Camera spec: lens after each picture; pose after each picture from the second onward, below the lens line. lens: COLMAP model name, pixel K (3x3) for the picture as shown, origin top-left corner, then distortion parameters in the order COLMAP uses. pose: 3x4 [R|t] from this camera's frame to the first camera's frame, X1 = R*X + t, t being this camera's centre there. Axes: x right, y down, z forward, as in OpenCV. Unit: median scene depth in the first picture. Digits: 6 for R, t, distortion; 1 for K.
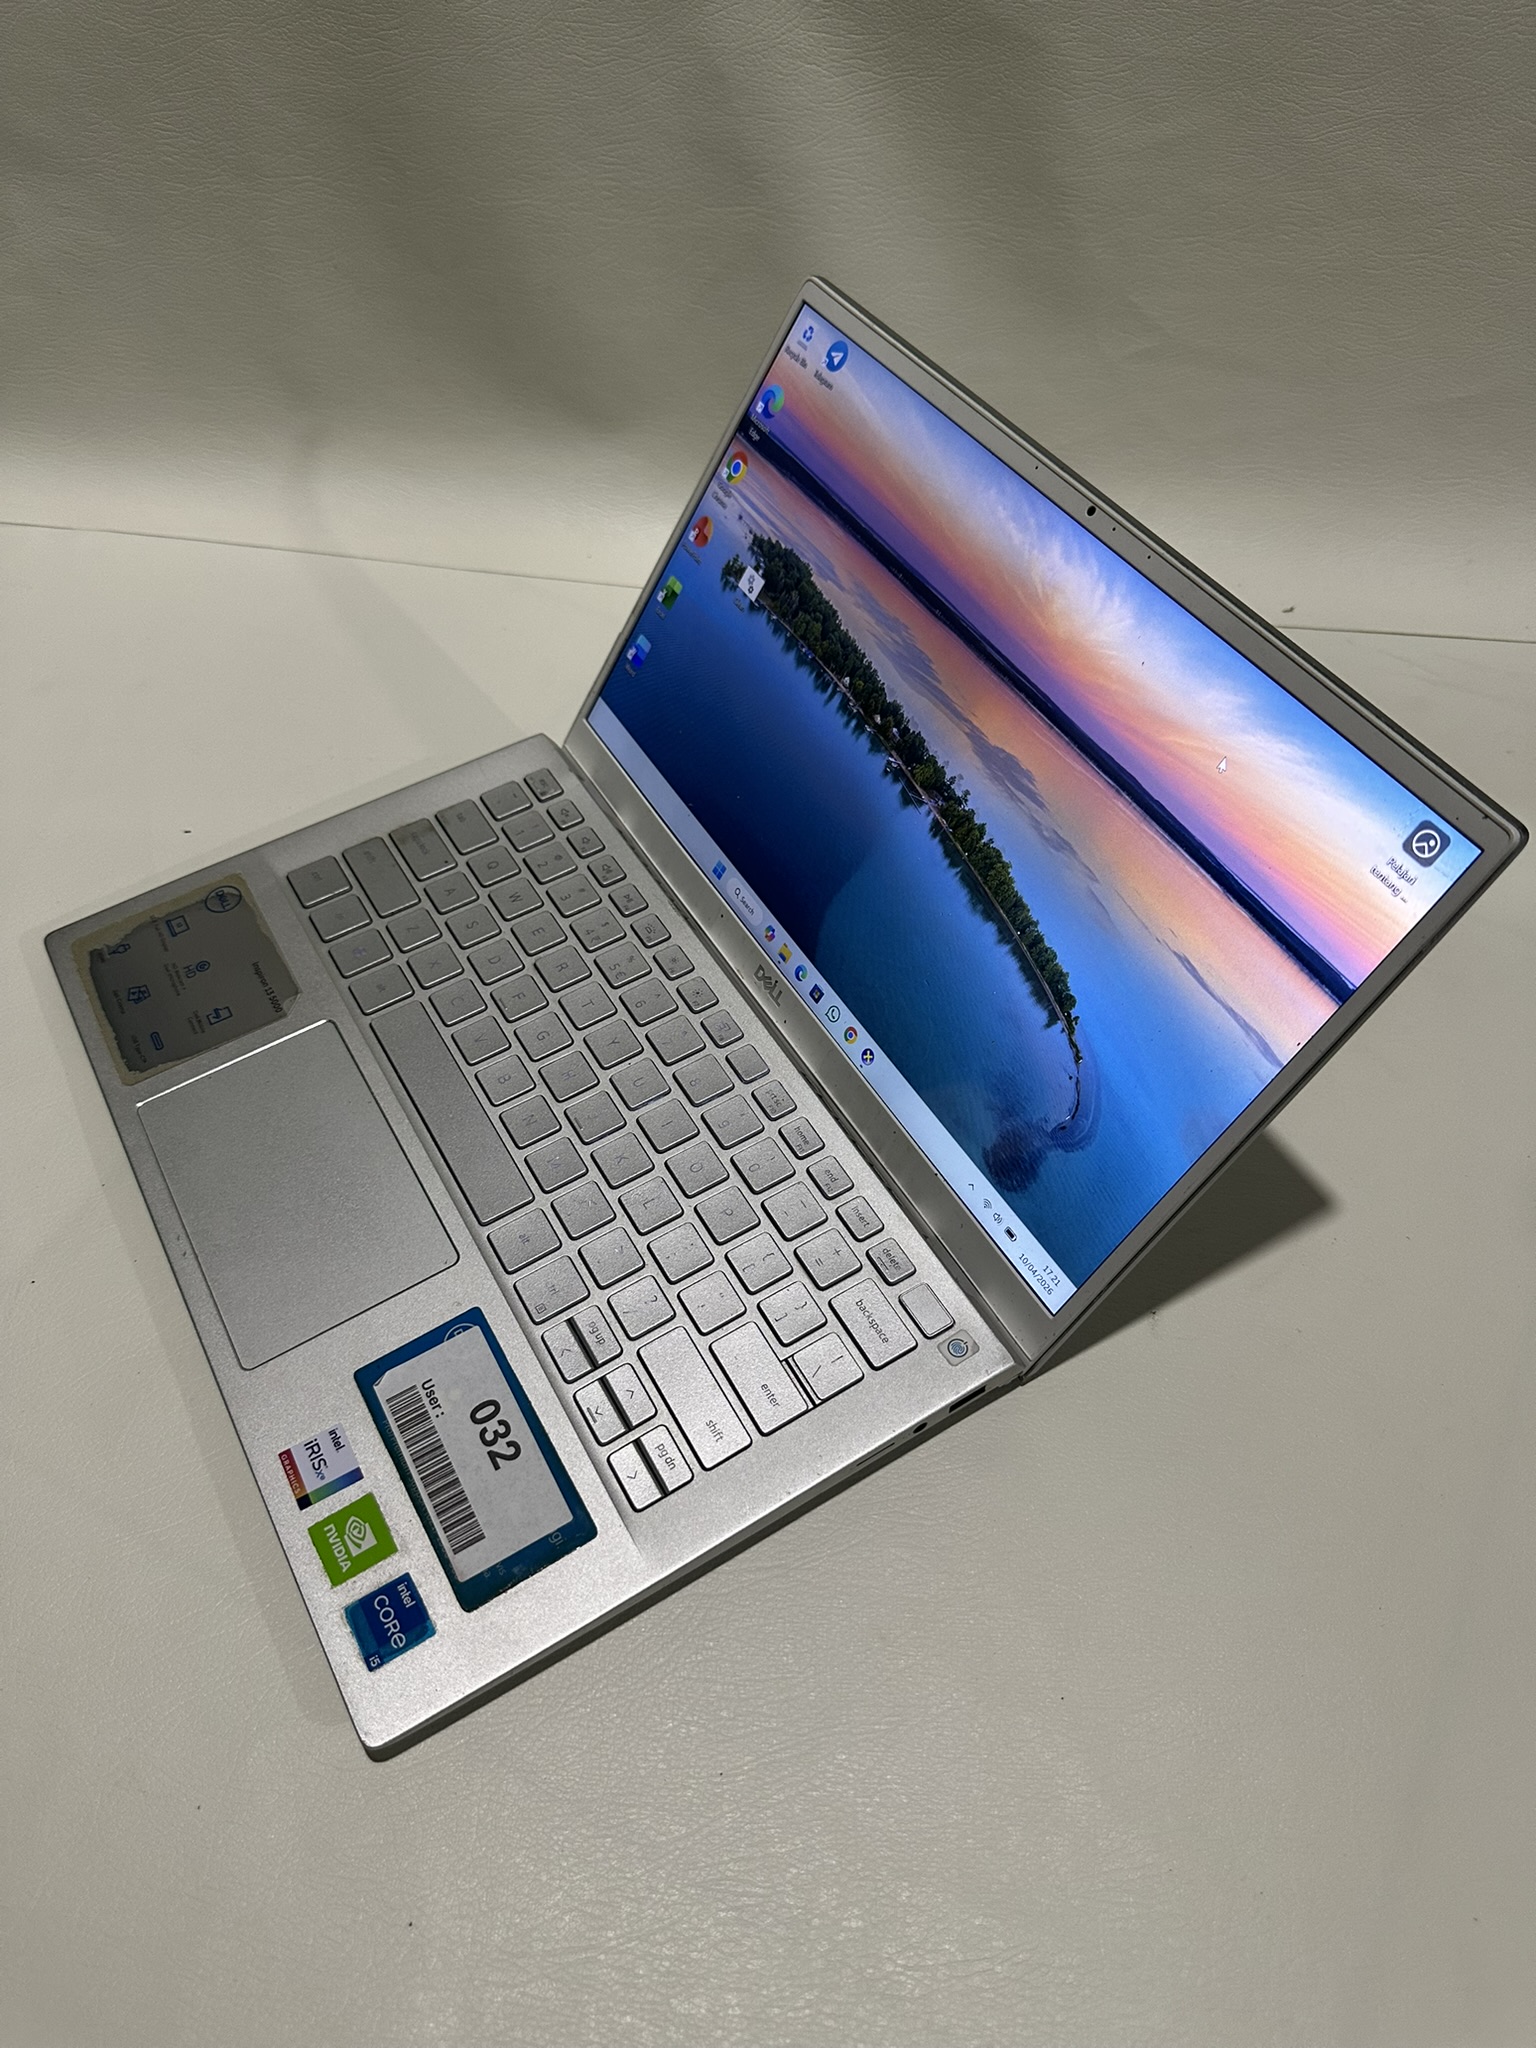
lens RADIAL K [[1464.5, 0, 766.6], [0, 1464.5, 1031.3], [0, 0, 1]] dist [0.185776, -0.409883]
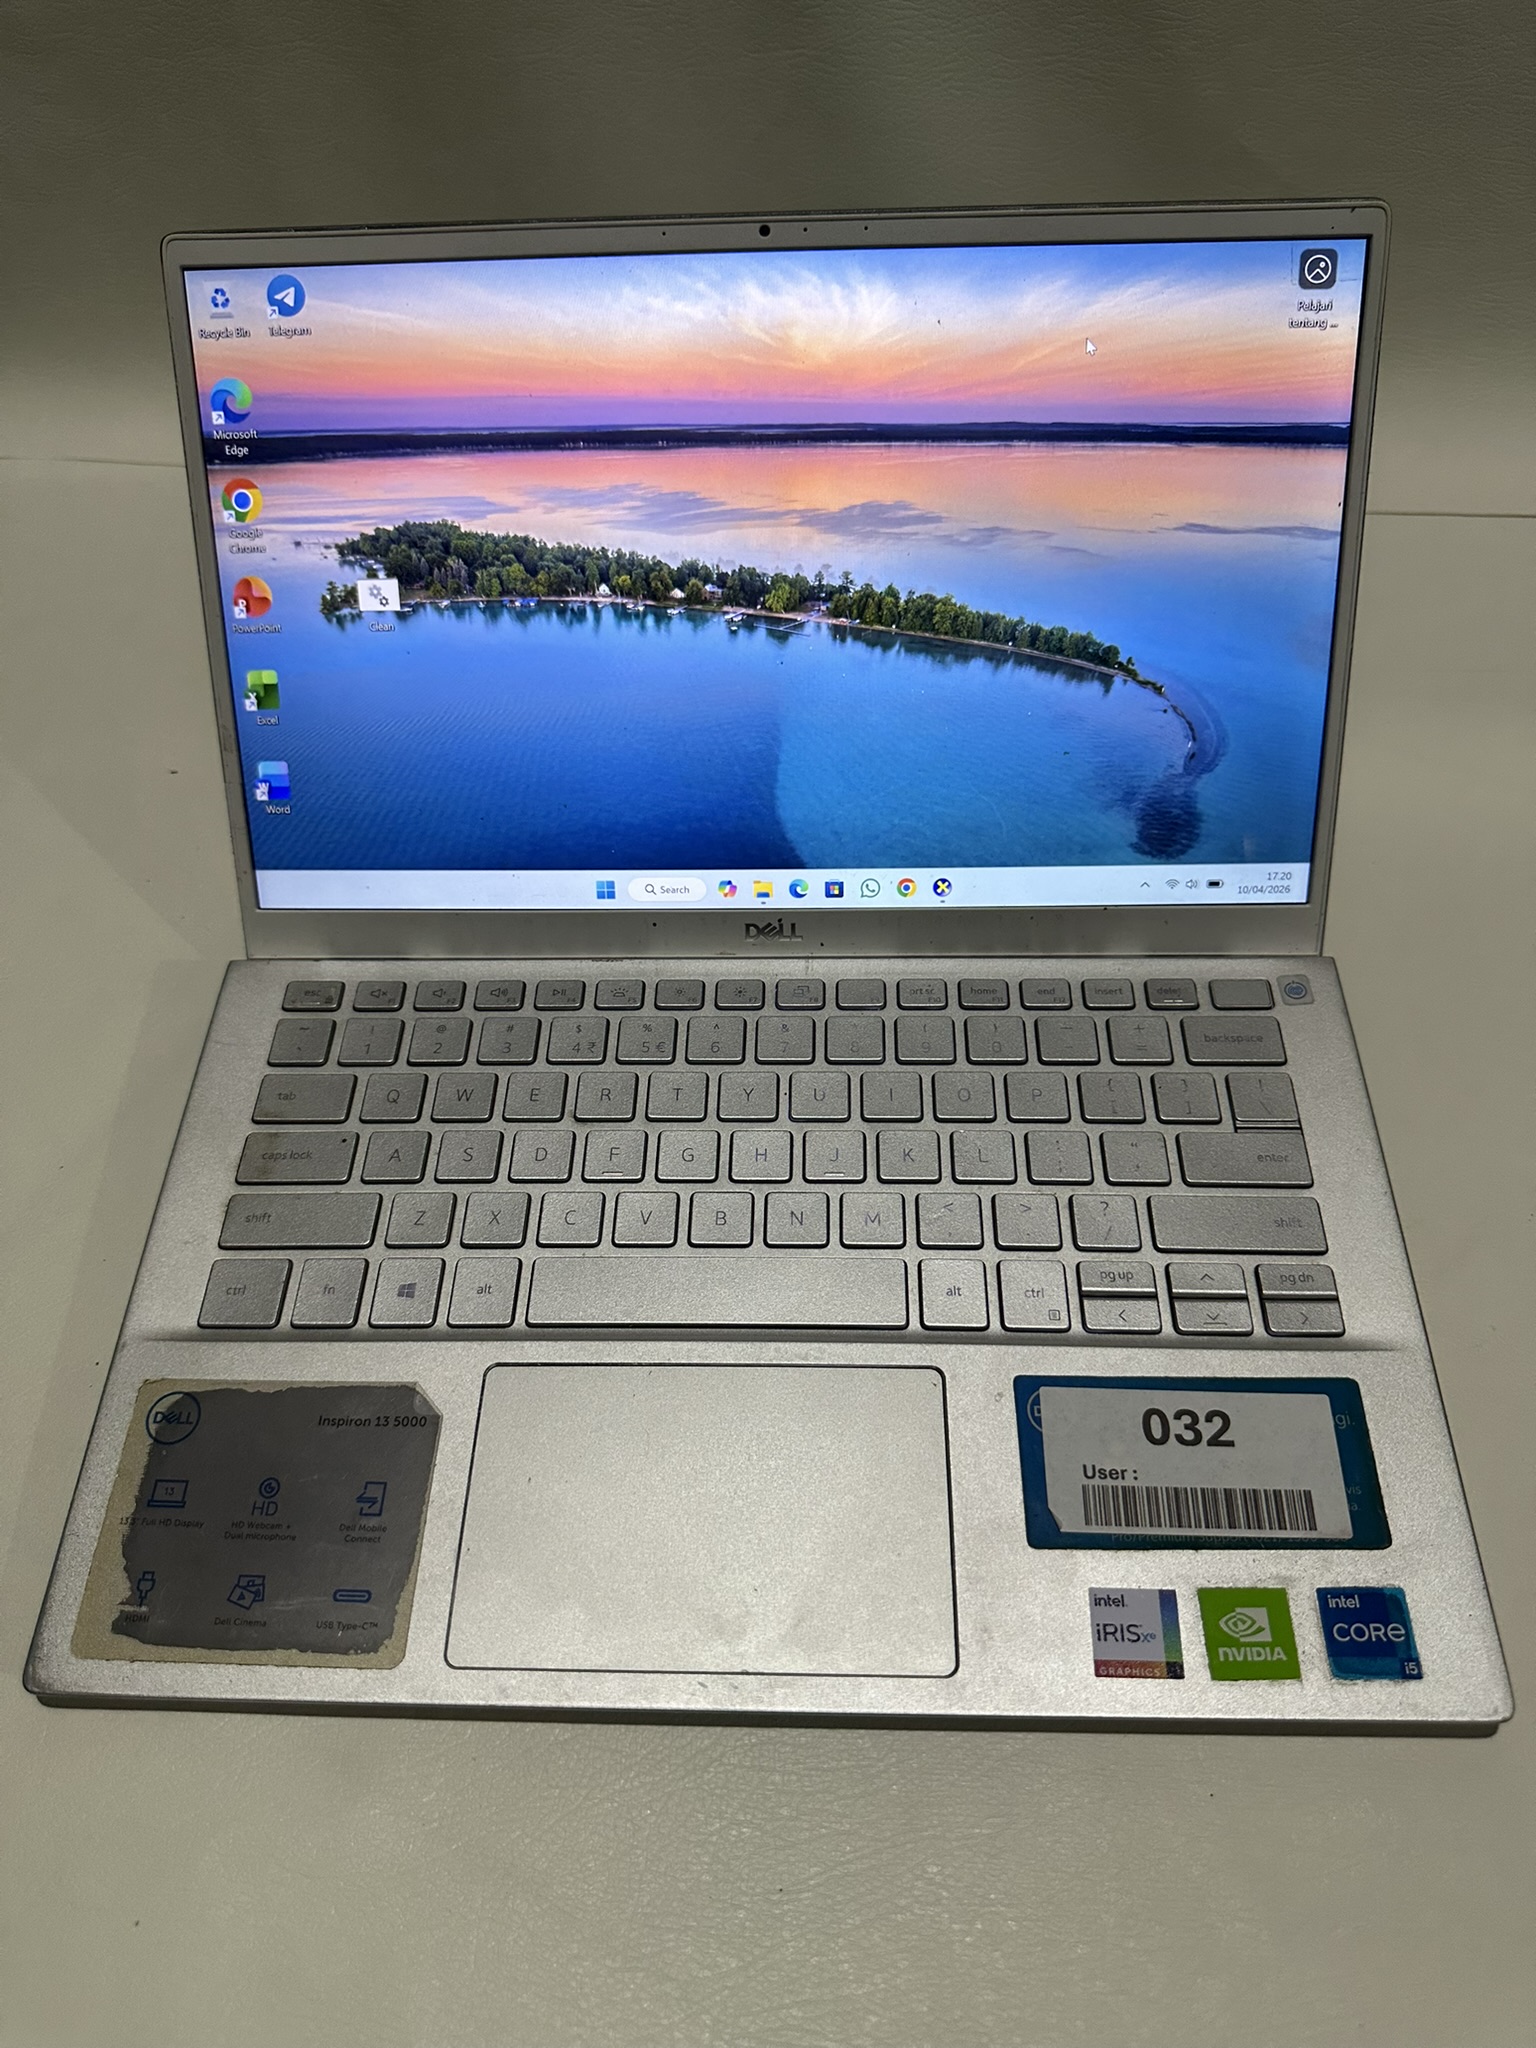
lens RADIAL K [[1480.5, 0, 768.0], [0, 1480.5, 1024.0], [0, 0, 1]] dist [0.039988, -0.089285]
pose [[0.536775, -0.687215, 0.489498, -0.511319], [0.692744, 0.690154, 0.209270, -0.196783], [-0.481642, 0.226766, 0.846521, 0.342095]]
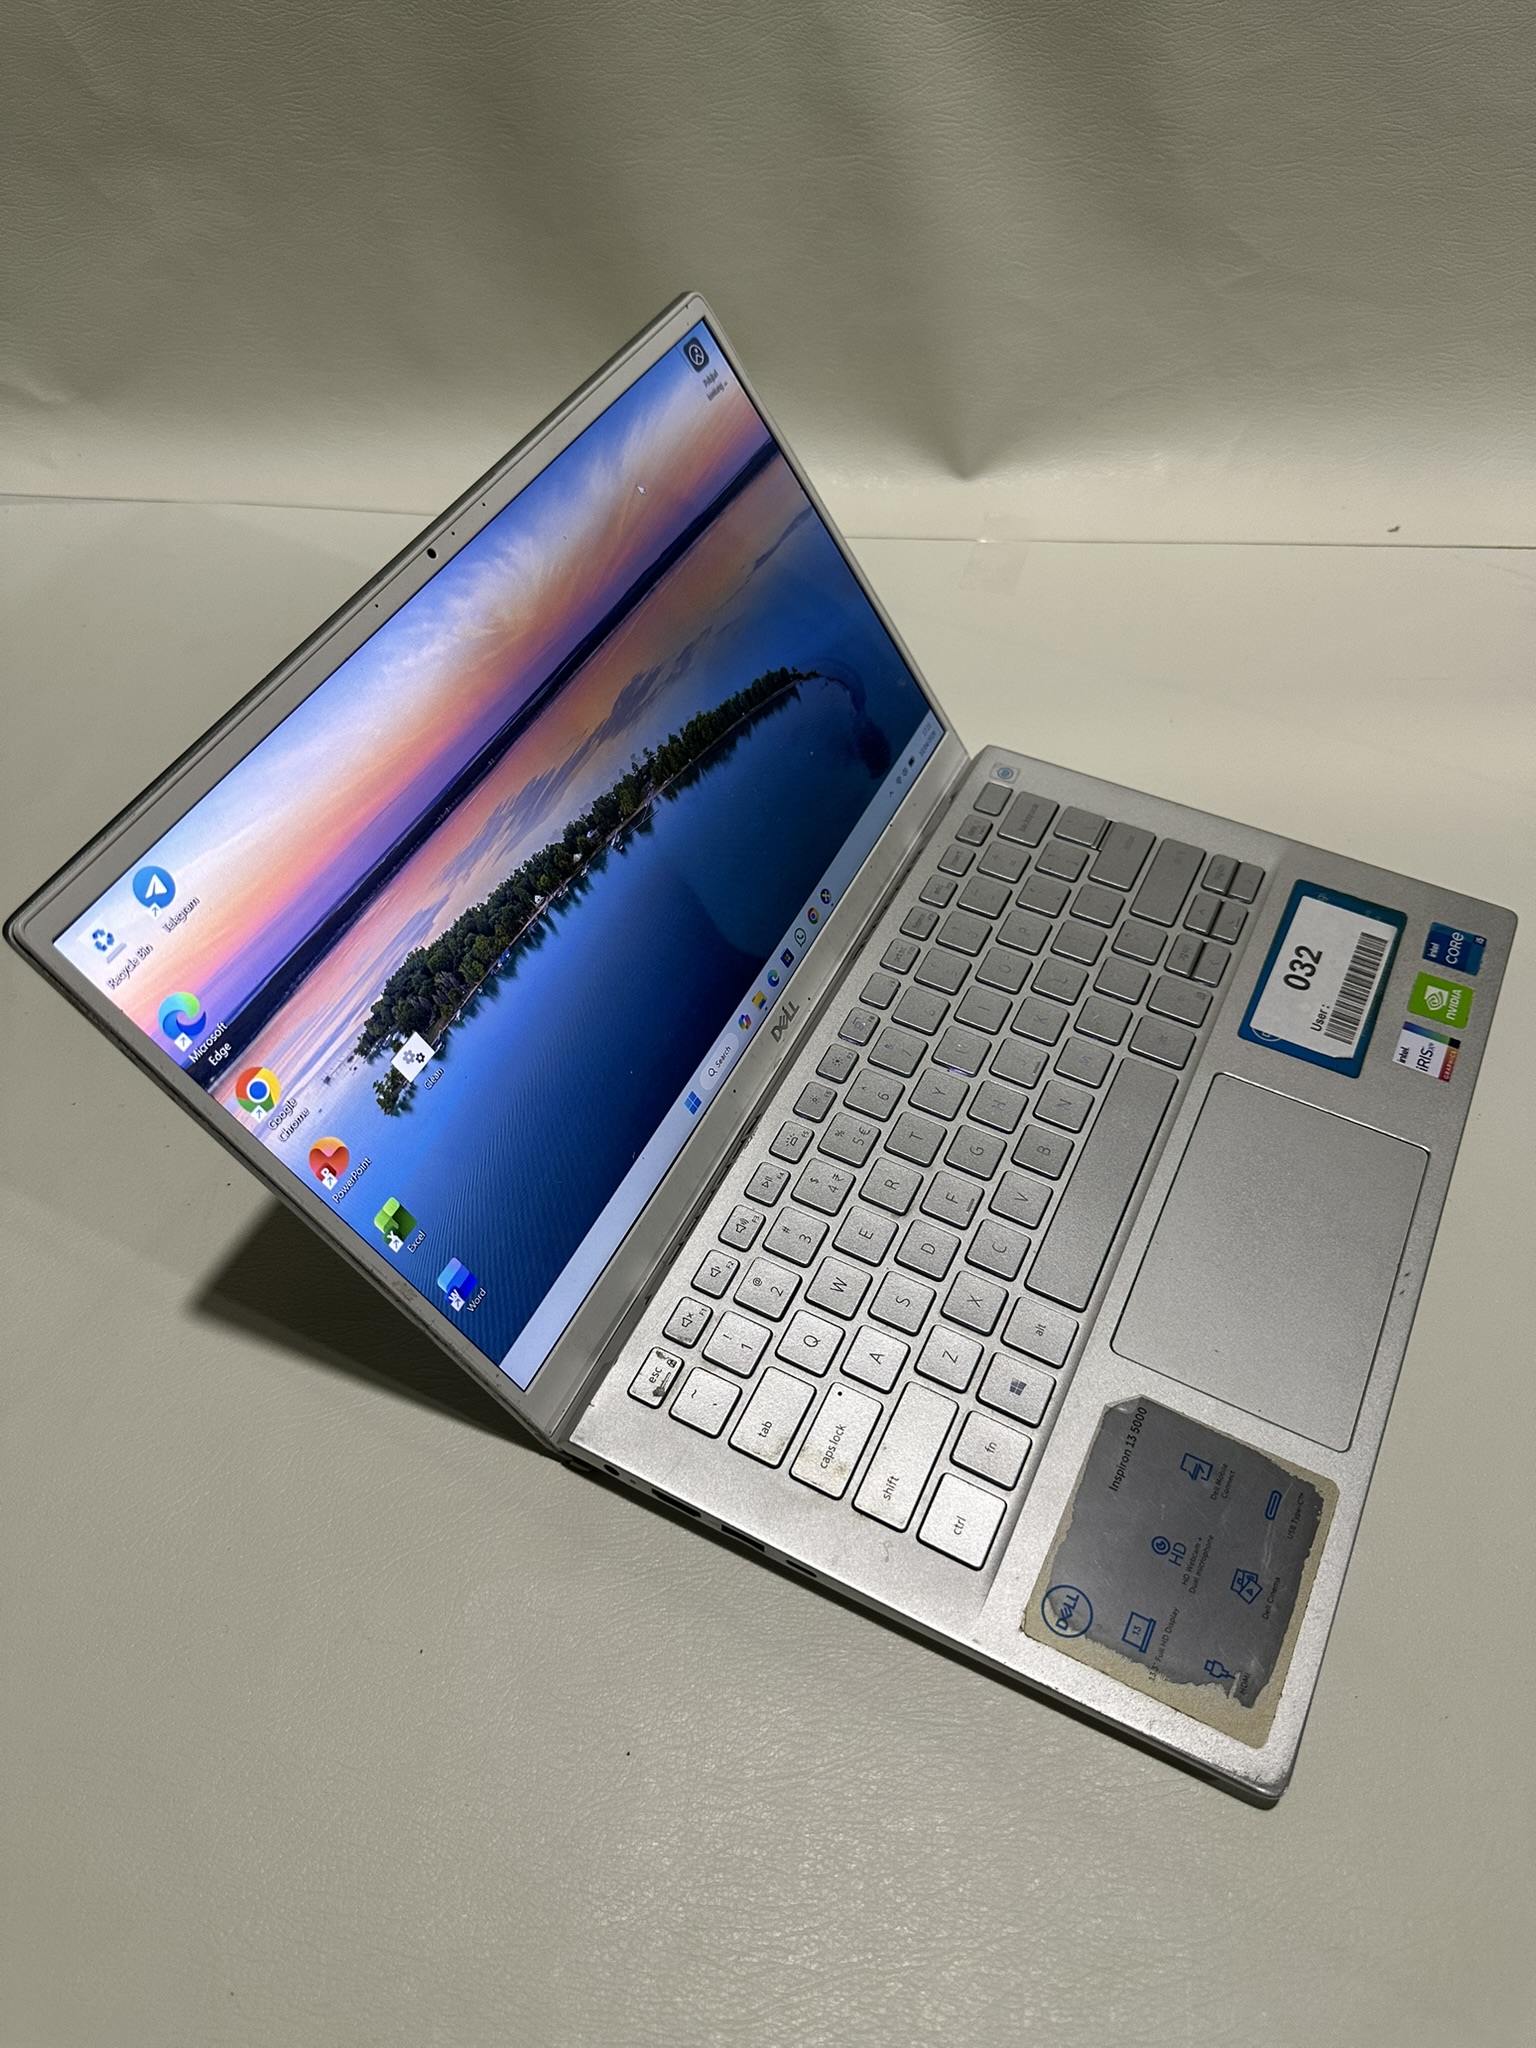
lens RADIAL K [[1464.5, 0, 766.6], [0, 1464.5, 1031.3], [0, 0, 1]] dist [0.185776, -0.409883]
pose [[-0.538203, -0.661189, 0.522654, -0.572410], [0.678051, 0.028642, 0.734457, -0.854646], [-0.500585, 0.749673, 0.432904, 0.674685]]
